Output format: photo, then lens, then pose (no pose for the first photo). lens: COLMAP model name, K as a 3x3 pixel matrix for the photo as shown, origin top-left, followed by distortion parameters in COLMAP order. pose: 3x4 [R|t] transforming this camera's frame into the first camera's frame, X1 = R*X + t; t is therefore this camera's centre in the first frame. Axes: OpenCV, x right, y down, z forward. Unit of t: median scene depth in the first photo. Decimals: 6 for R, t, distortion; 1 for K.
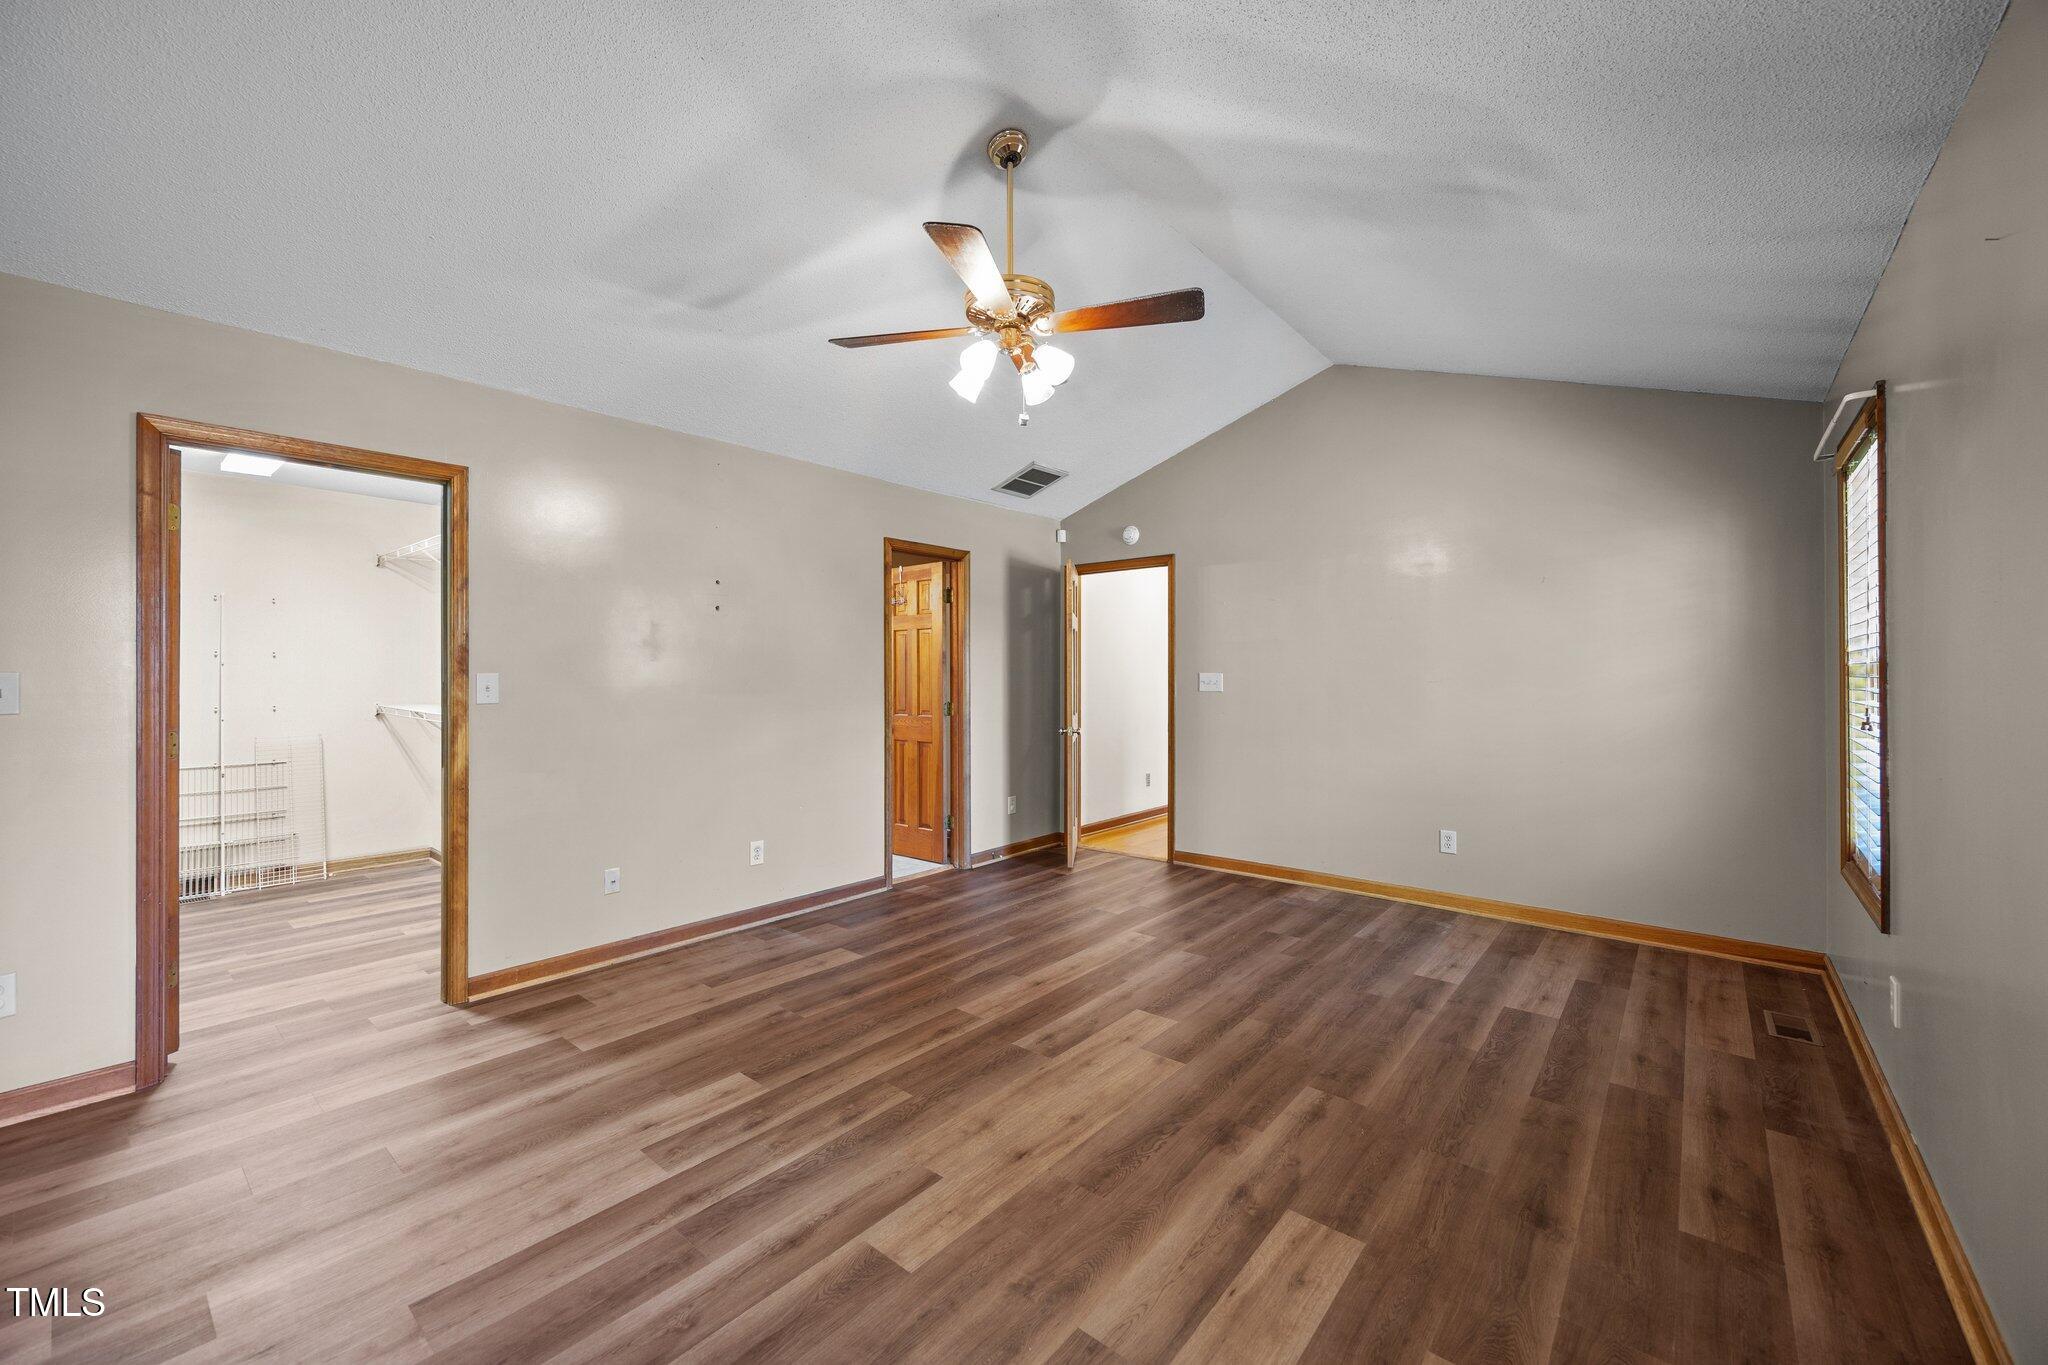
lens RADIAL K [[798.3, 0, 1035.0], [0, 798.3, 669.1], [0, 0, 1]] dist [0.002048, -0.000876]
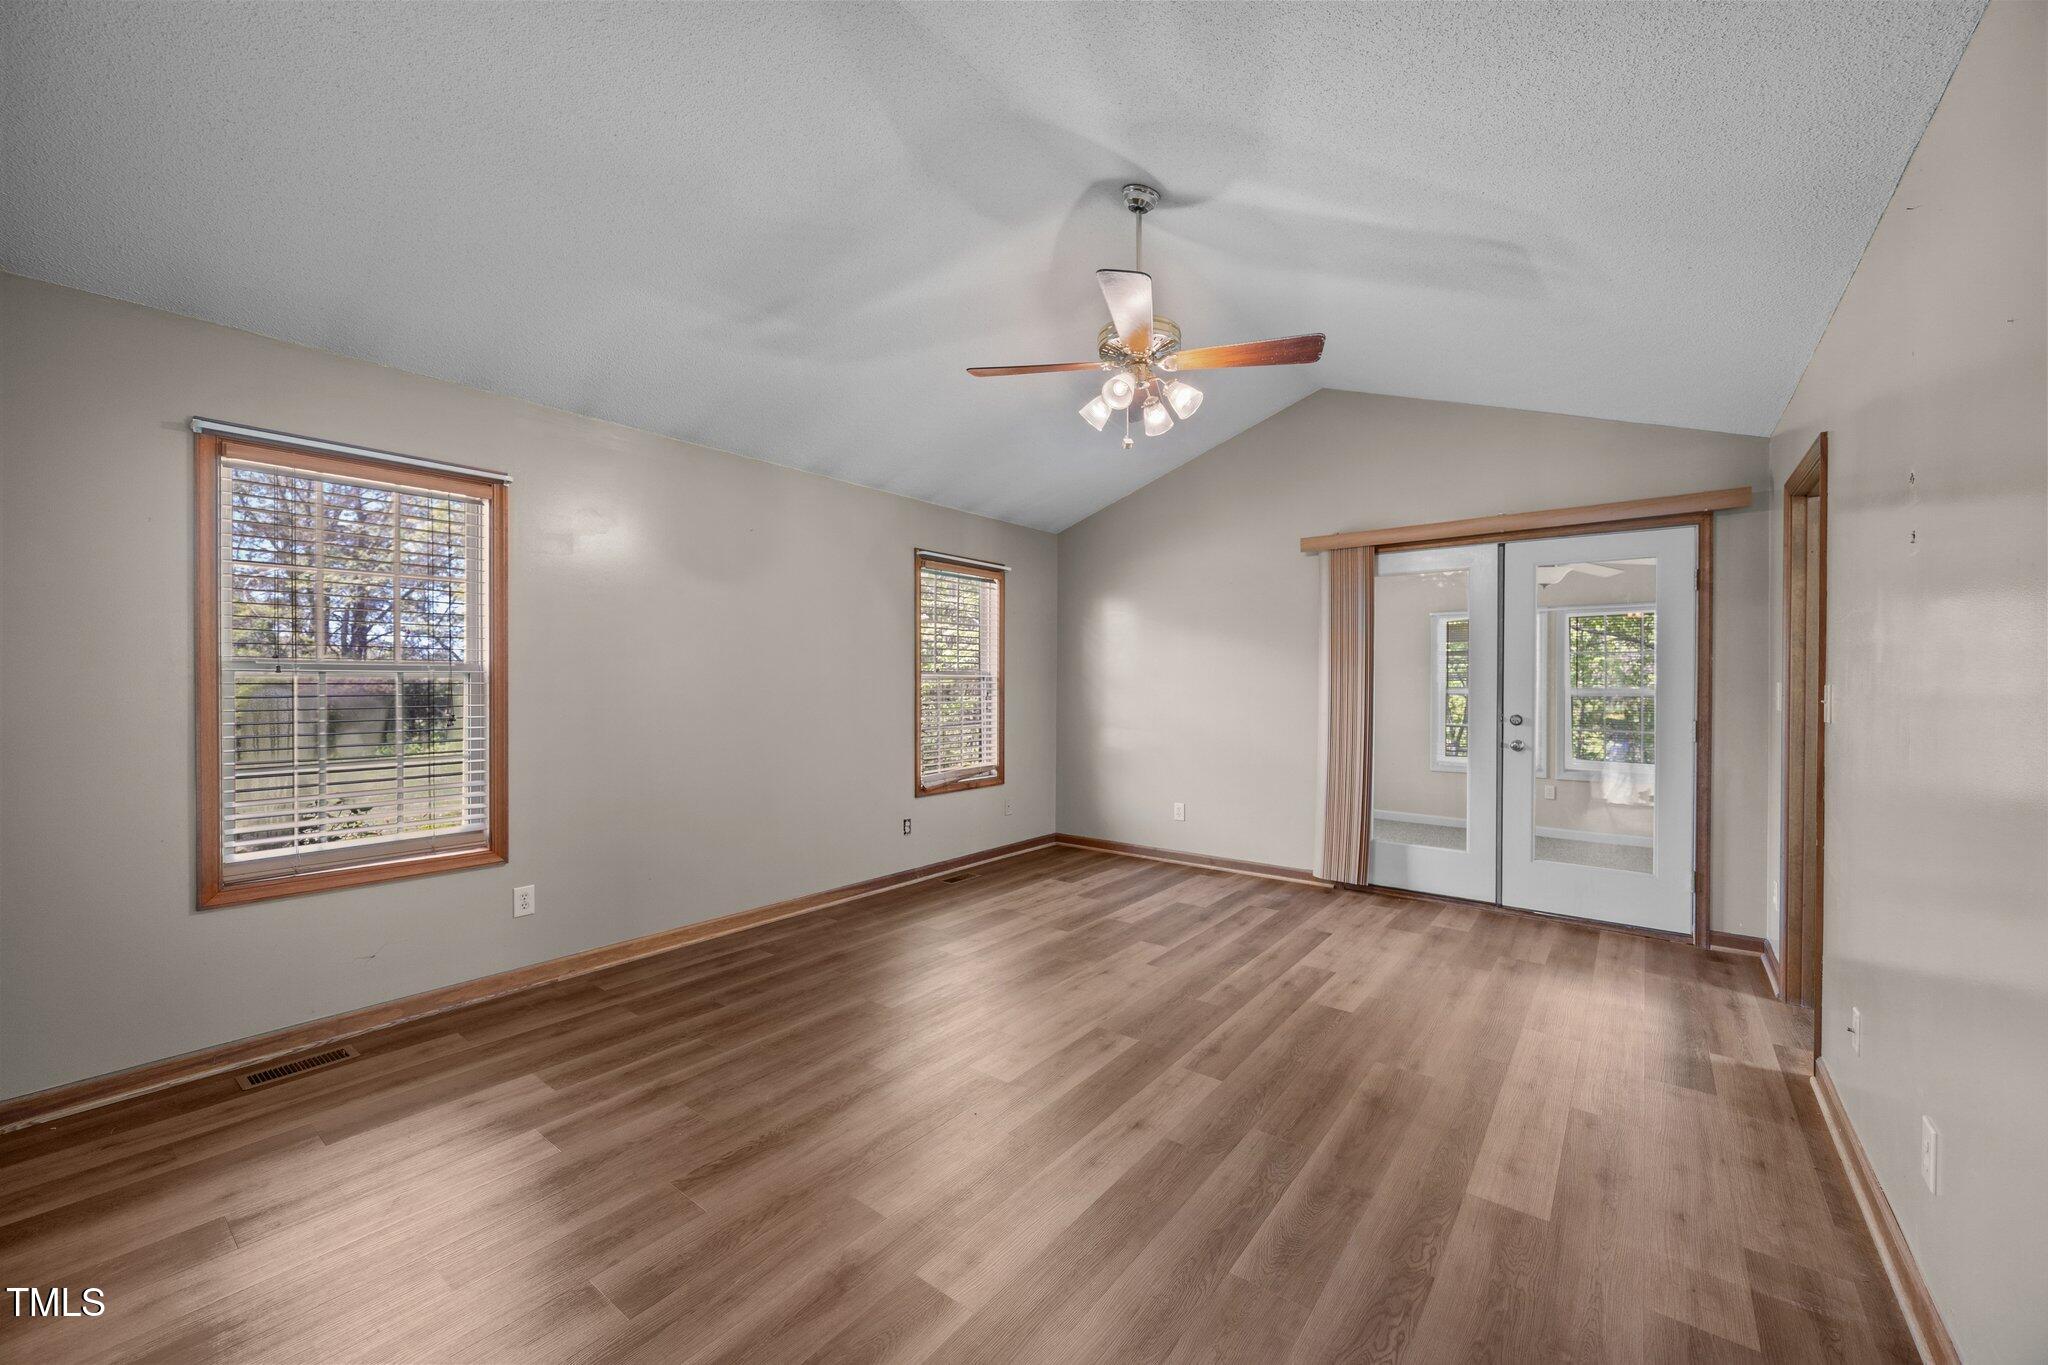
lens RADIAL K [[798.3, 0, 1035.4], [0, 798.3, 681.4], [0, 0, 1]] dist [0.002048, -0.000876]
pose [[-0.999399, -0.003377, -0.034509, 0.139962], [-0.003268, 0.999990, -0.003206, 0.007162], [0.034519, -0.003091, -0.999399, 1.998233]]
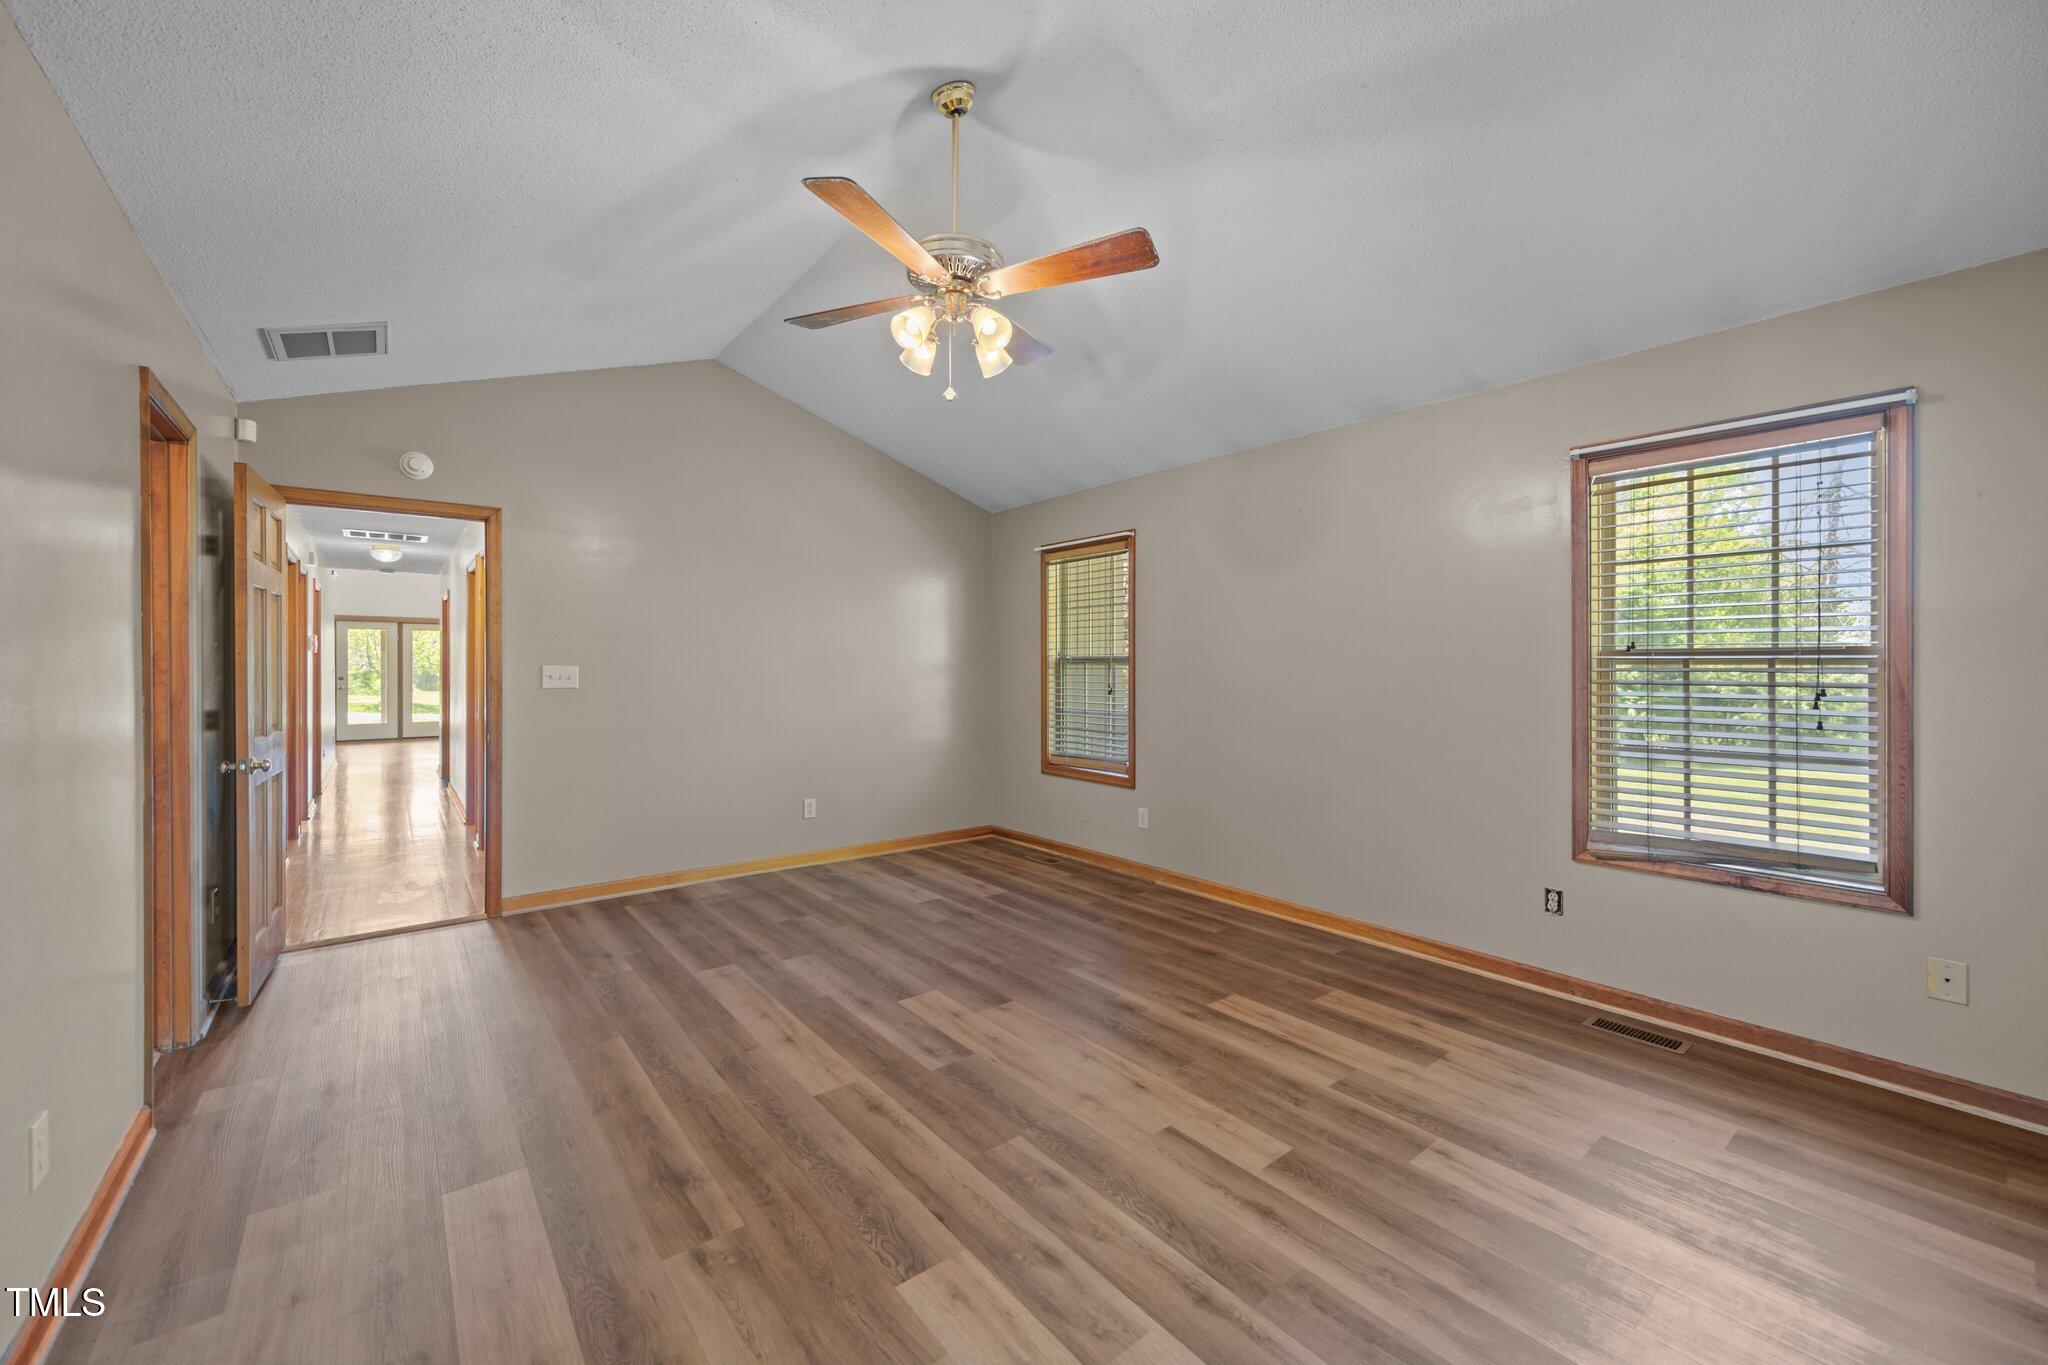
lens RADIAL K [[798.3, 0, 1004.3], [0, 798.3, 666.6], [0, 0, 1]] dist [0.002048, -0.000876]
pose [[0.221387, 0.001343, 0.975185, -0.889308], [-0.007102, 0.999975, 0.000235, 0.005057], [-0.975160, -0.006978, 0.221391, 0.706506]]
